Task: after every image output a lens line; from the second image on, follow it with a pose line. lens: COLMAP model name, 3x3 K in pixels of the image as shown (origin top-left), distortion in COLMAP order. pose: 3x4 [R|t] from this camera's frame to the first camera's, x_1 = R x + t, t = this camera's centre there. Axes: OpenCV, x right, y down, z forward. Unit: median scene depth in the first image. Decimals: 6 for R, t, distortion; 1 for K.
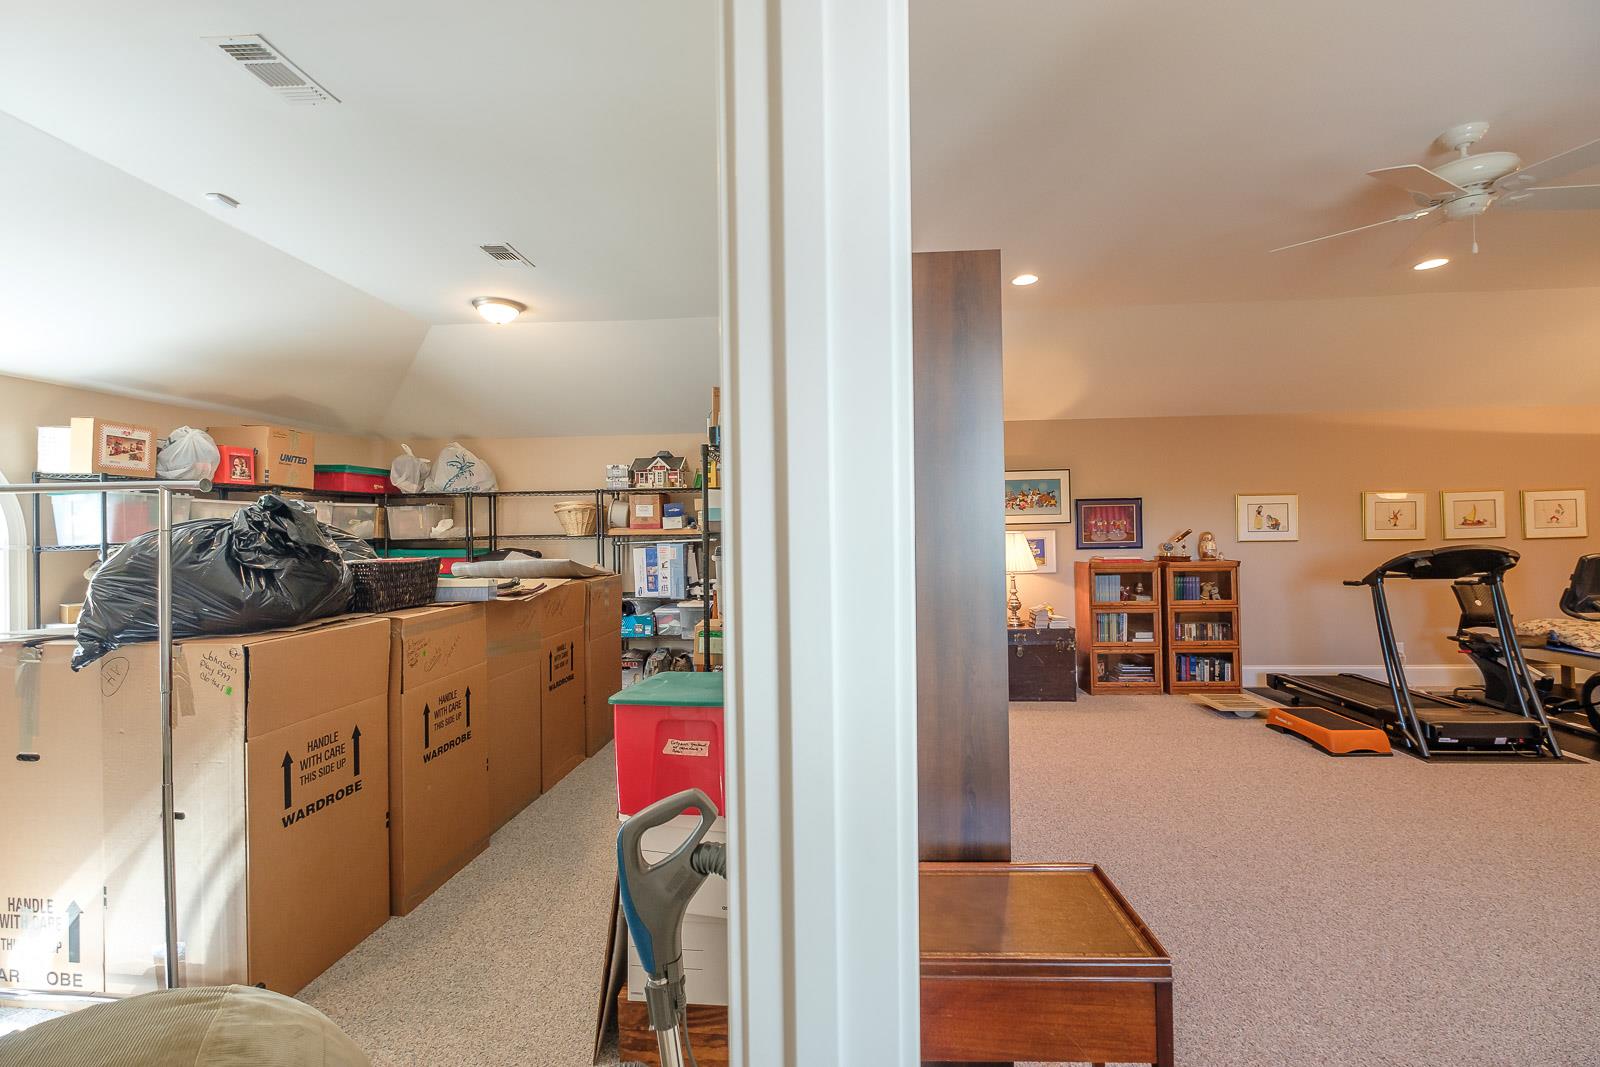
lens RADIAL K [[695.6, 0, 795.6], [0, 695.6, 521.1], [0, 0, 1]] dist [-0.004201, -0.000648]
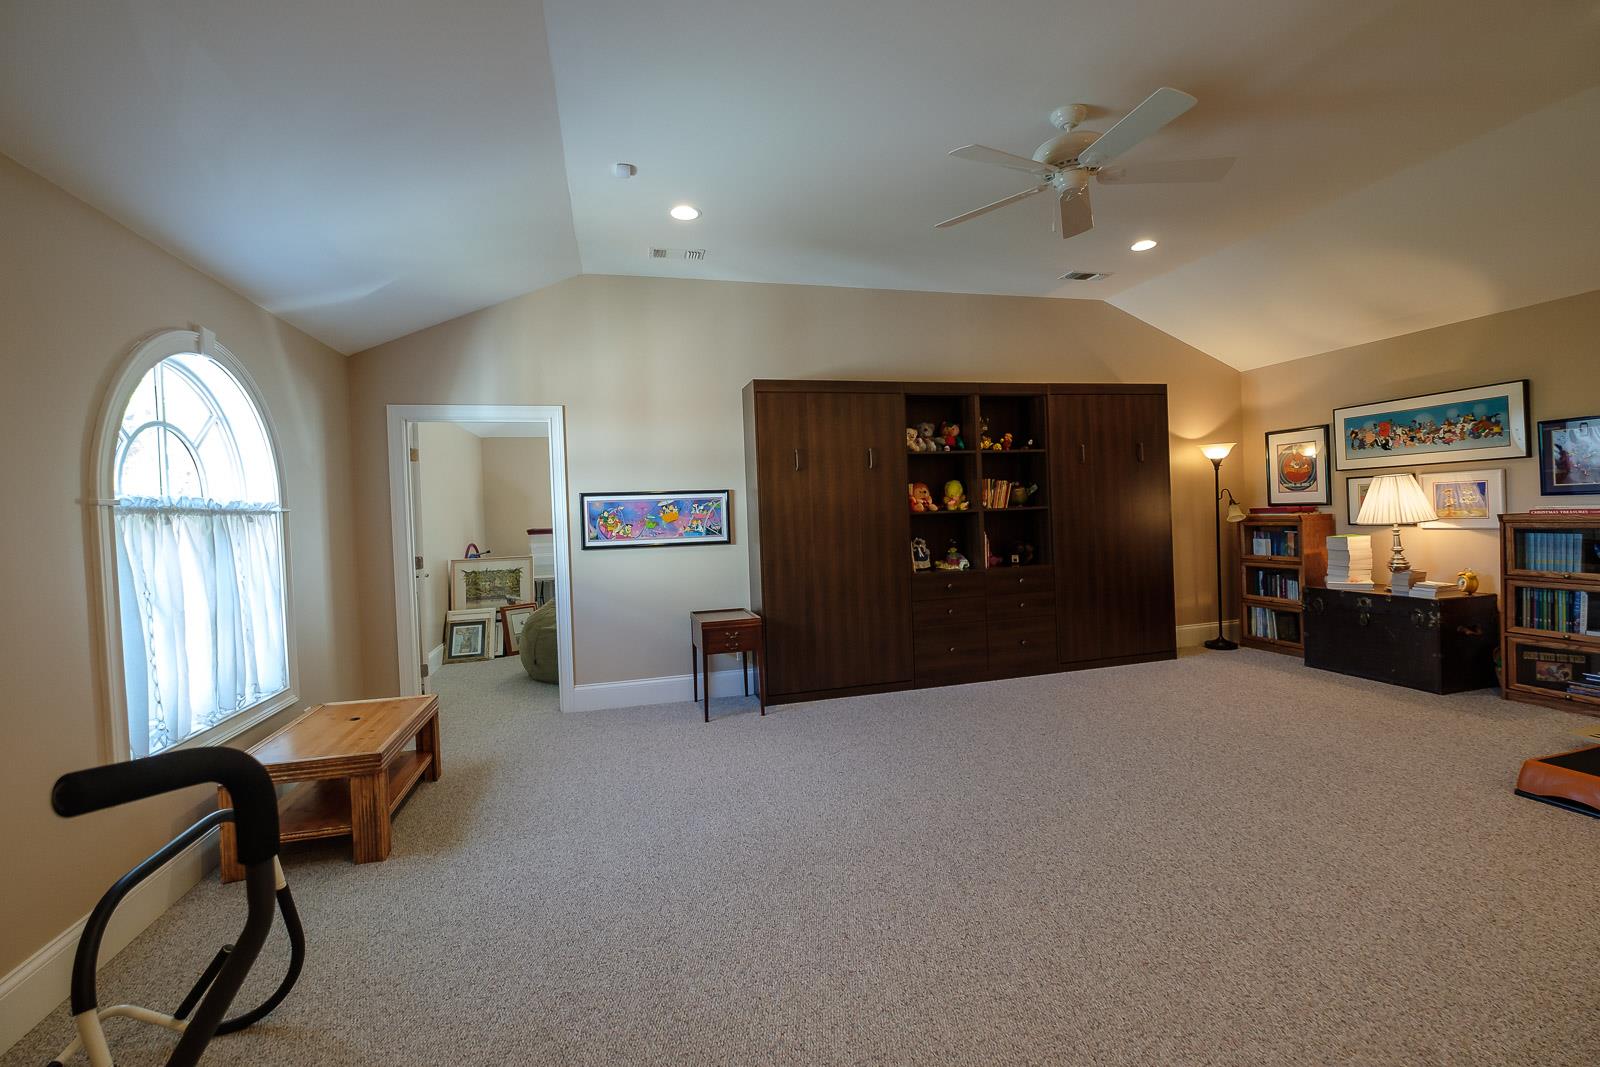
lens RADIAL K [[695.6, 0, 795.6], [0, 695.6, 521.1], [0, 0, 1]] dist [-0.004201, -0.000648]
pose [[0.291235, 0.015676, -0.956523, 0.840977], [0.048246, 0.998353, 0.031051, 0.009630], [0.955434, -0.055191, 0.289999, 0.101151]]
